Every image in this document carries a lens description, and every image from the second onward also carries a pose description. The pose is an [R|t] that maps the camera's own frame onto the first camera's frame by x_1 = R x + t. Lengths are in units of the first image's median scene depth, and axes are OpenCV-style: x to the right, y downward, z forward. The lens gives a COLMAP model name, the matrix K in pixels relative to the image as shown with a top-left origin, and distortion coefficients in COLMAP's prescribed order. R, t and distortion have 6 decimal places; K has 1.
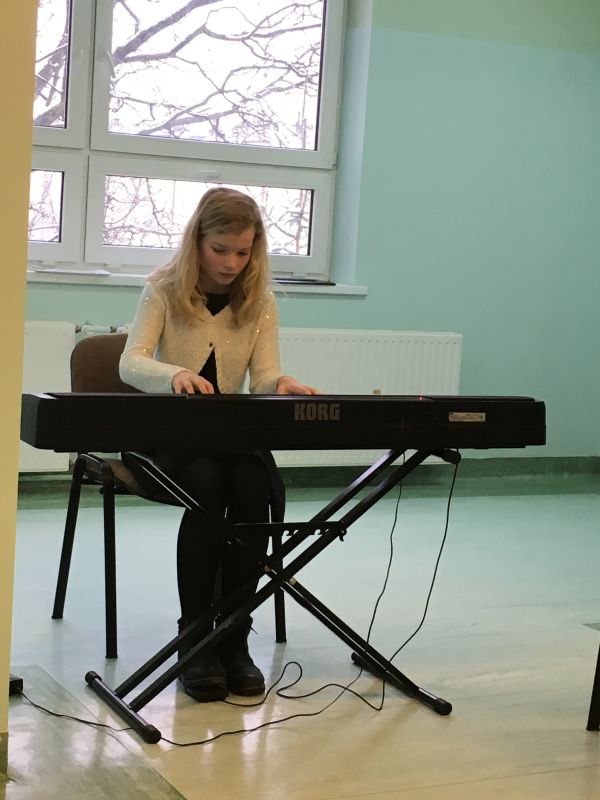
lens RADIAL K [[1525.9, 0, 298.8], [0, 1525.9, 402.9], [0, 0, 1]] dist [-0.009205, 0.000000]
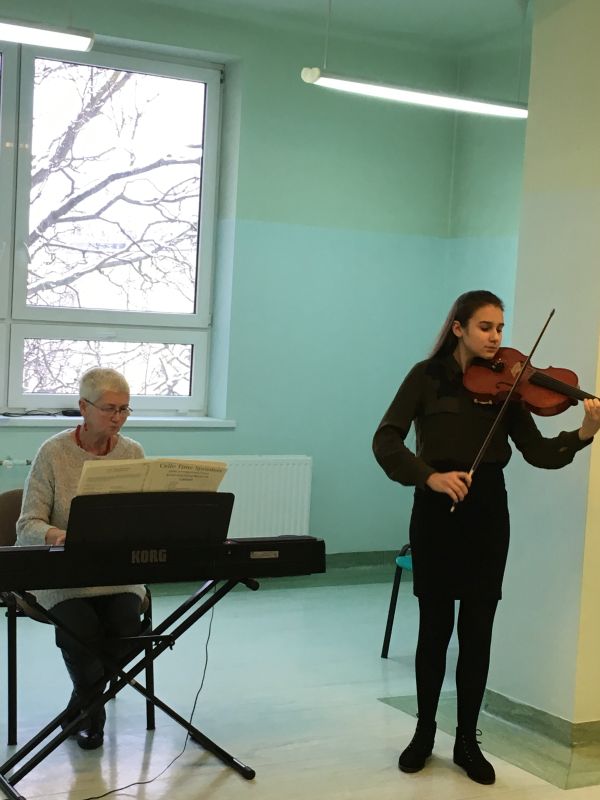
lens RADIAL K [[1308.1, 0, 302.6], [0, 1308.1, 396.7], [0, 0, 1]] dist [0.018598, 0.000000]
pose [[0.998648, -0.012986, 0.050329, 0.045016], [0.015841, 0.998263, -0.056748, -0.033110], [-0.049504, 0.057468, 0.997119, -0.086109]]
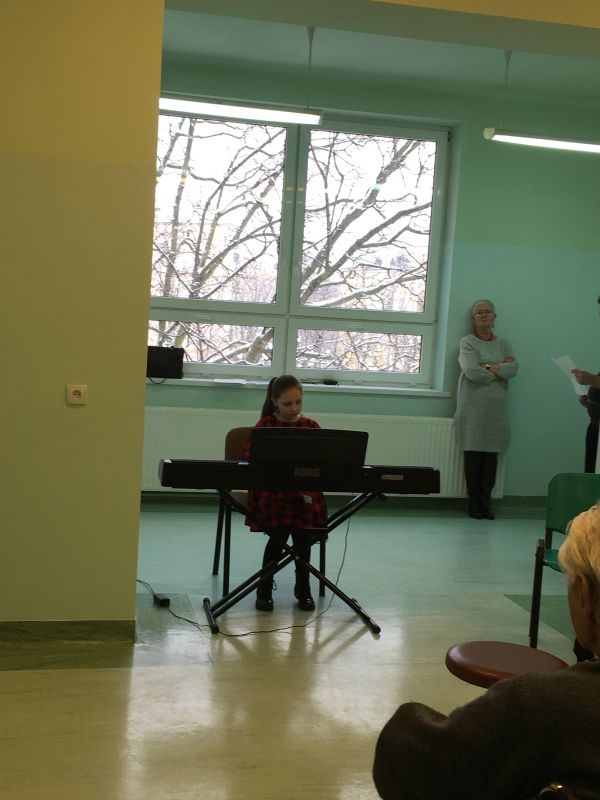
lens RADIAL K [[998.7, 0, 296.9], [0, 998.7, 396.8], [0, 0, 1]] dist [0.080409, 0.000000]
pose [[0.967439, 0.018596, -0.252420, 0.160152], [-0.029757, 0.998738, -0.040471, -0.019442], [0.251348, 0.046665, 0.966771, -0.131379]]
